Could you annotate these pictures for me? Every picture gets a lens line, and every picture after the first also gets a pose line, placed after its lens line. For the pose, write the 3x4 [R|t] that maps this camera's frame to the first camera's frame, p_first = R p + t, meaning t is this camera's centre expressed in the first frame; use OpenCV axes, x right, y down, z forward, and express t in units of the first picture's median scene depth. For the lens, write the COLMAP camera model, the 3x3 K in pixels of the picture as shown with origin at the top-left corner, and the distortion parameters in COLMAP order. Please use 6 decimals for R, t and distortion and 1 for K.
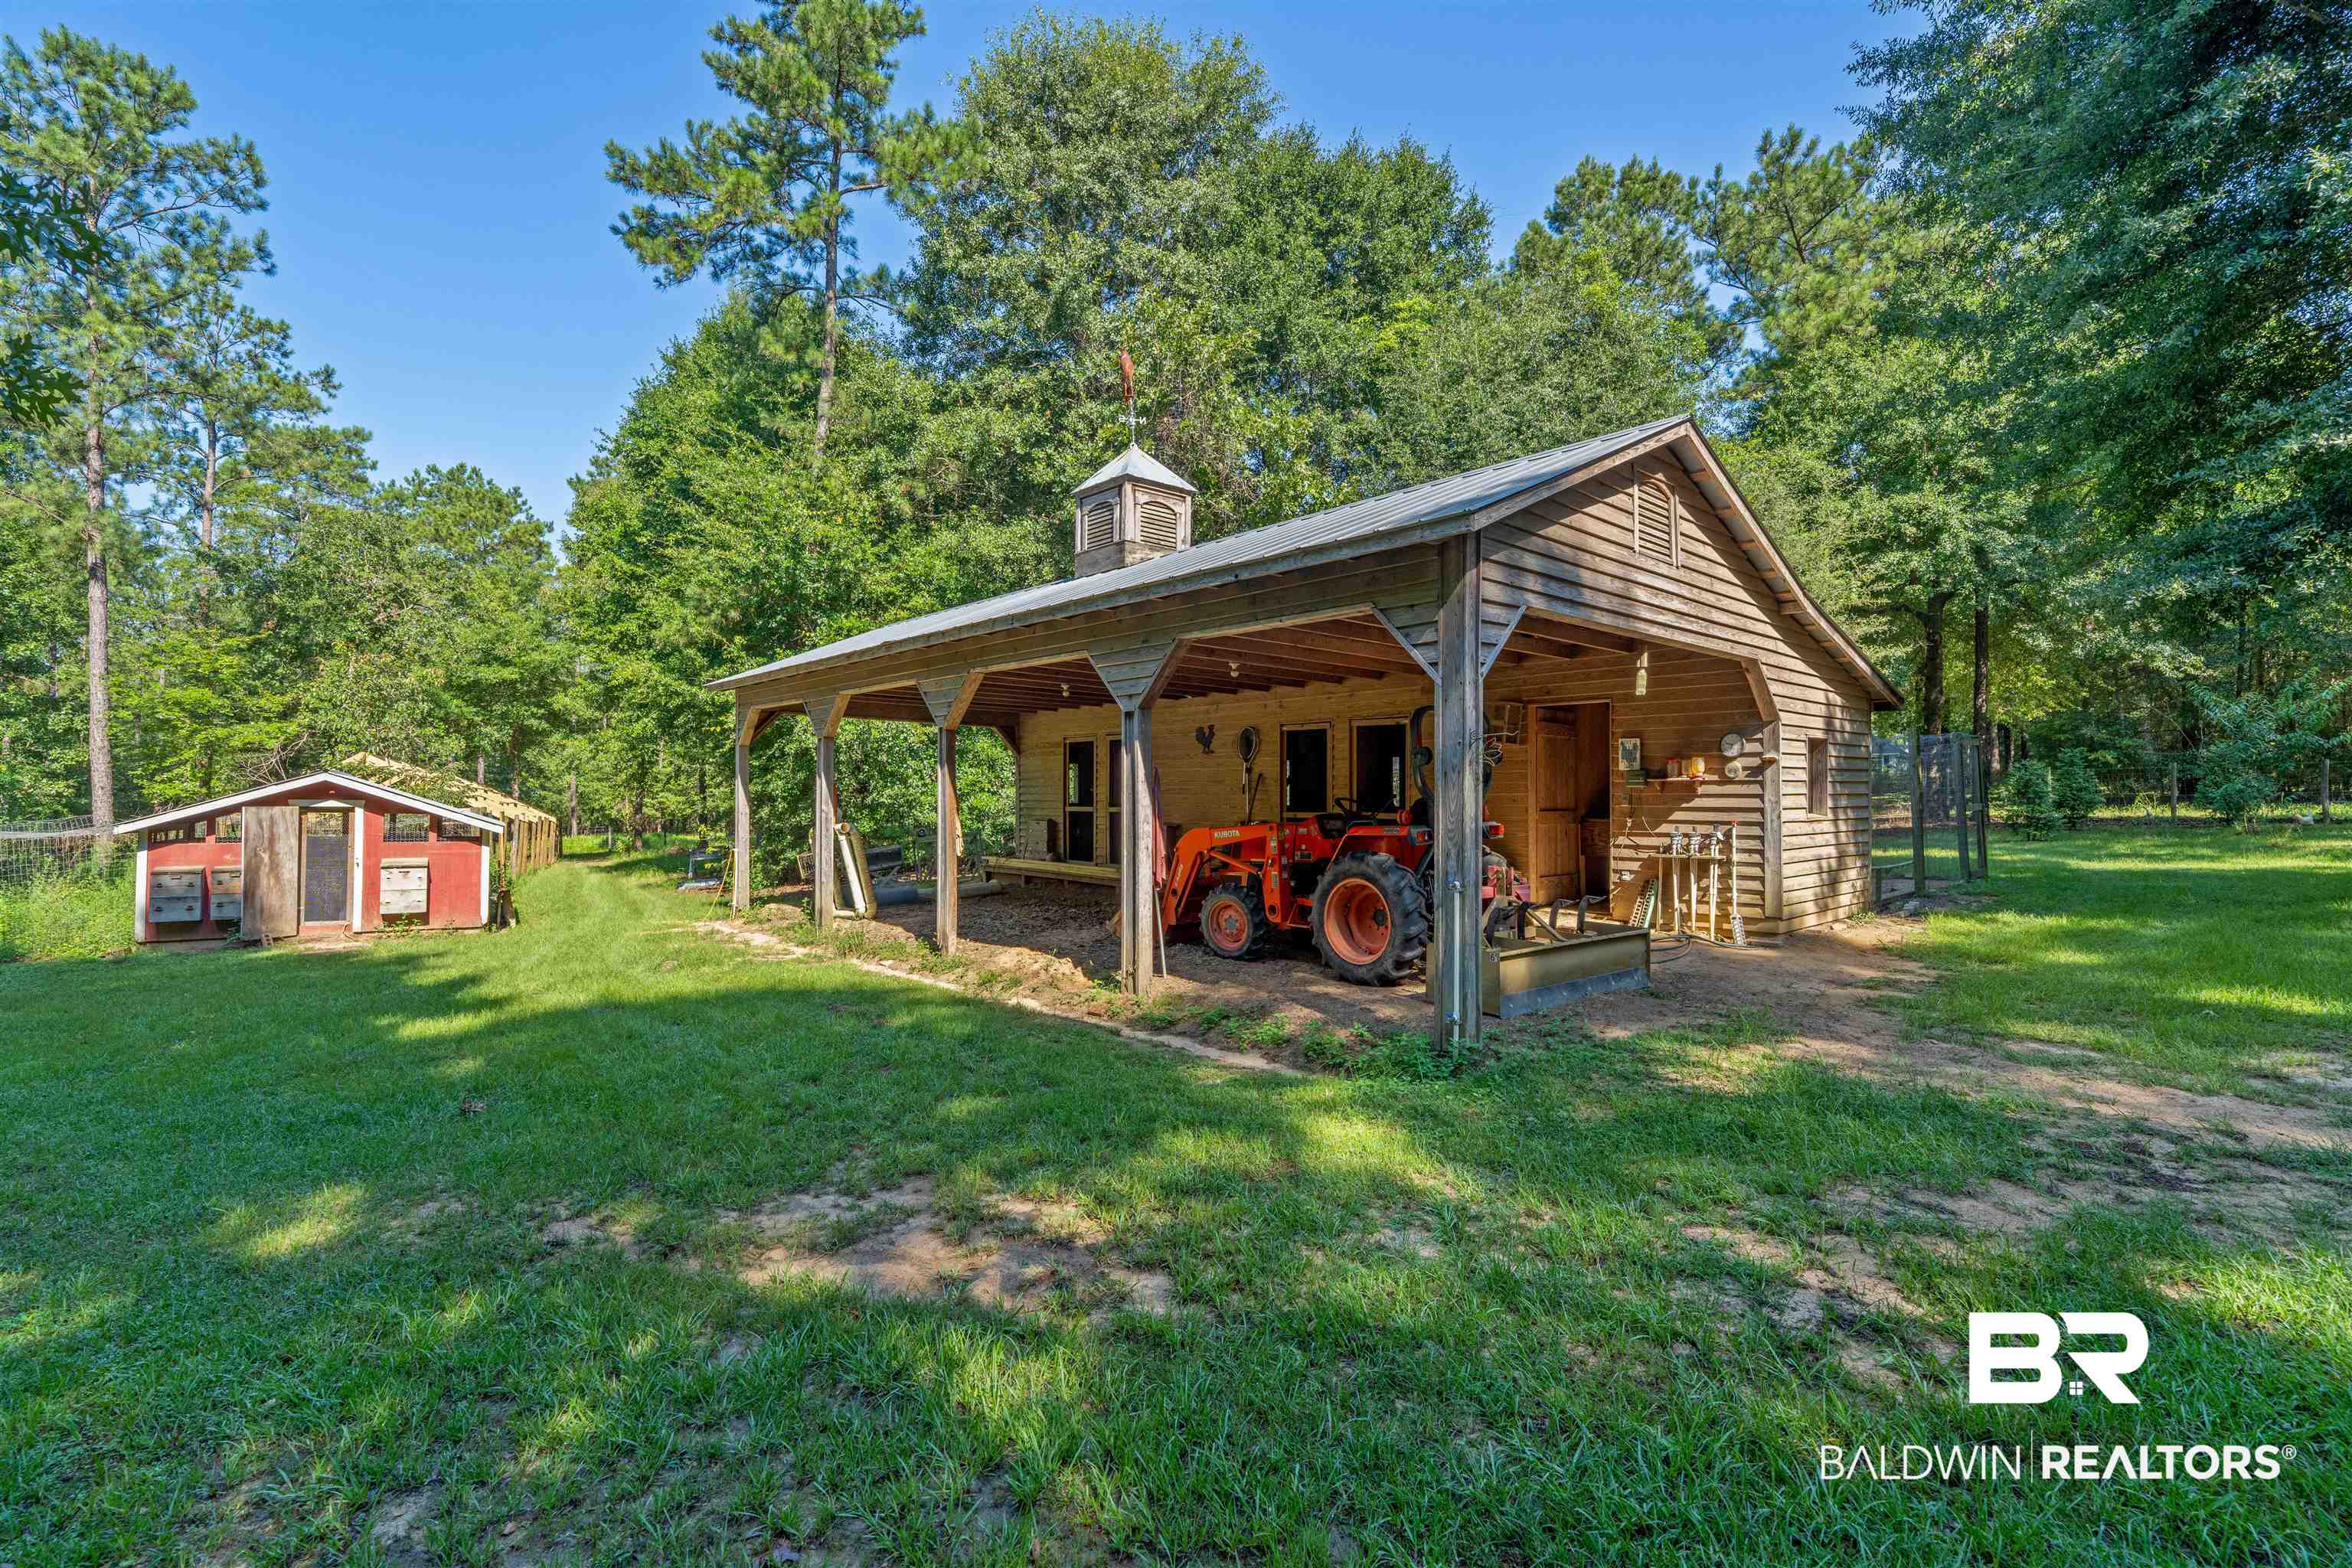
lens RADIAL K [[1046.5, 0, 1201.1], [0, 1046.5, 762.9], [0, 0, 1]] dist [-0.010551, 0.000365]
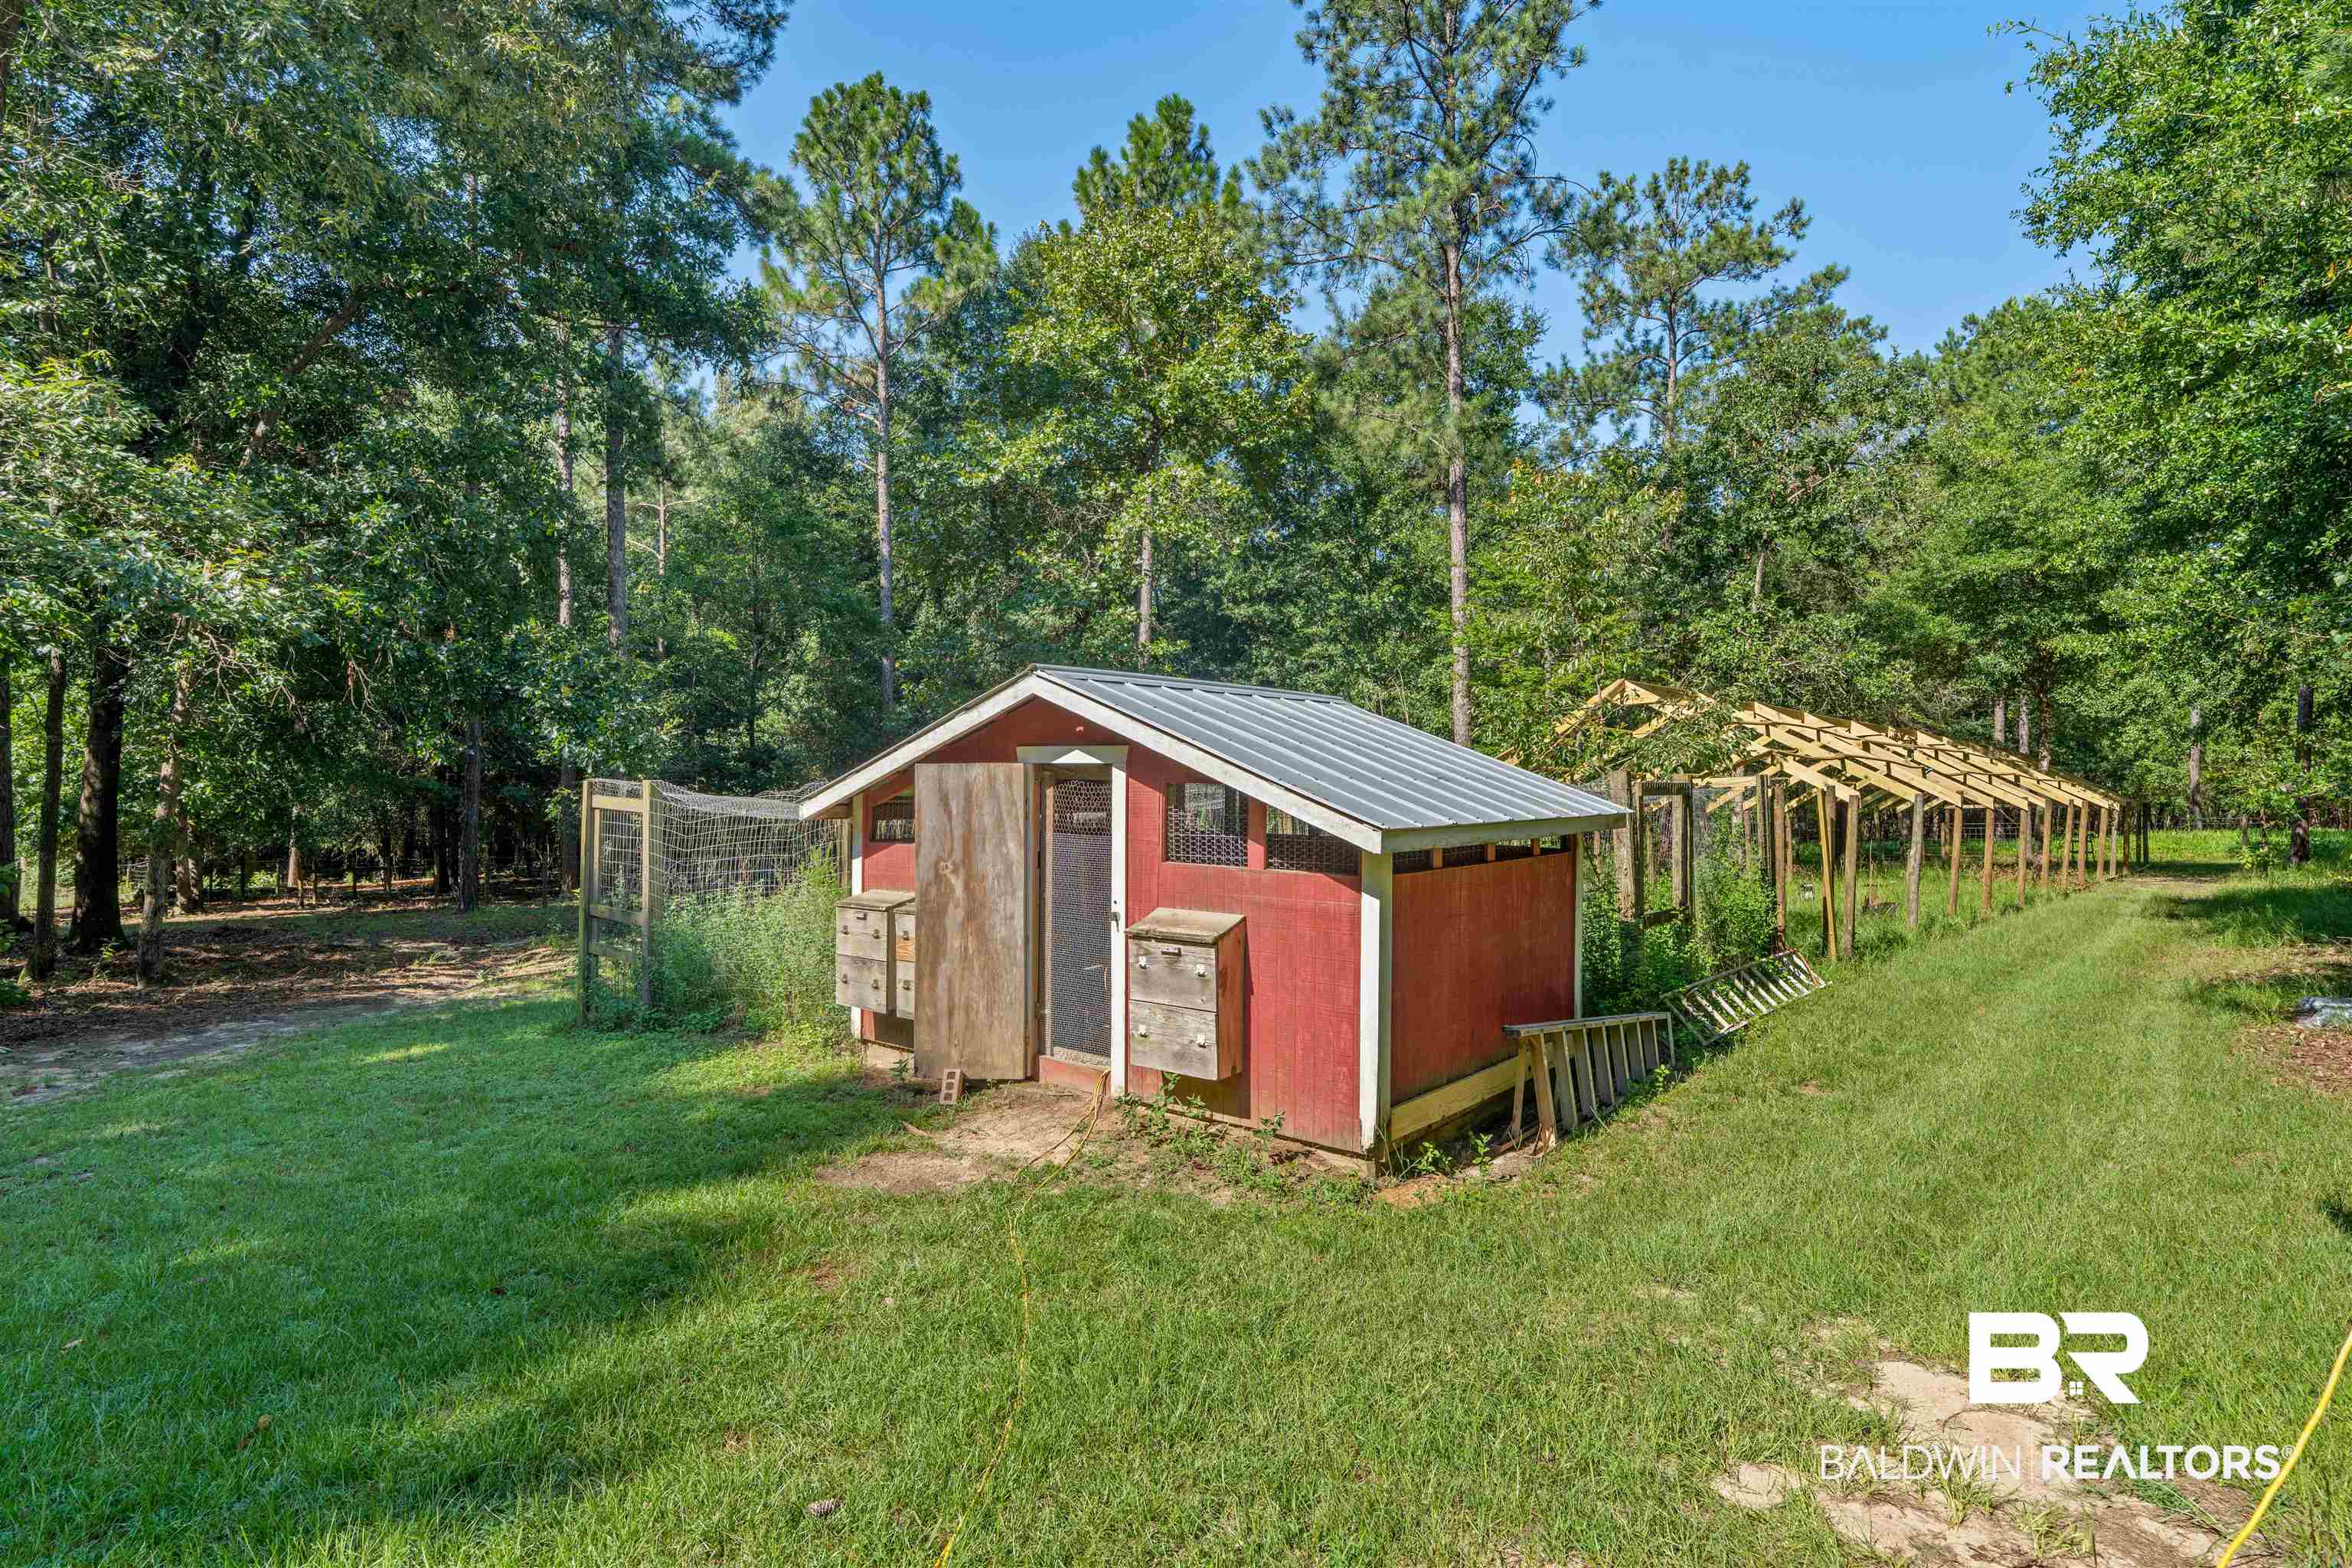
lens RADIAL K [[1223.7, 0, 1176.0], [0, 1223.7, 784.0], [0, 0, 1]] dist [0.003677, 0.000663]
pose [[0.301565, 0.005844, -0.953428, -0.140968], [0.032383, 0.999341, 0.016368, 0.015705], [0.952895, -0.035811, 0.301177, 0.328038]]
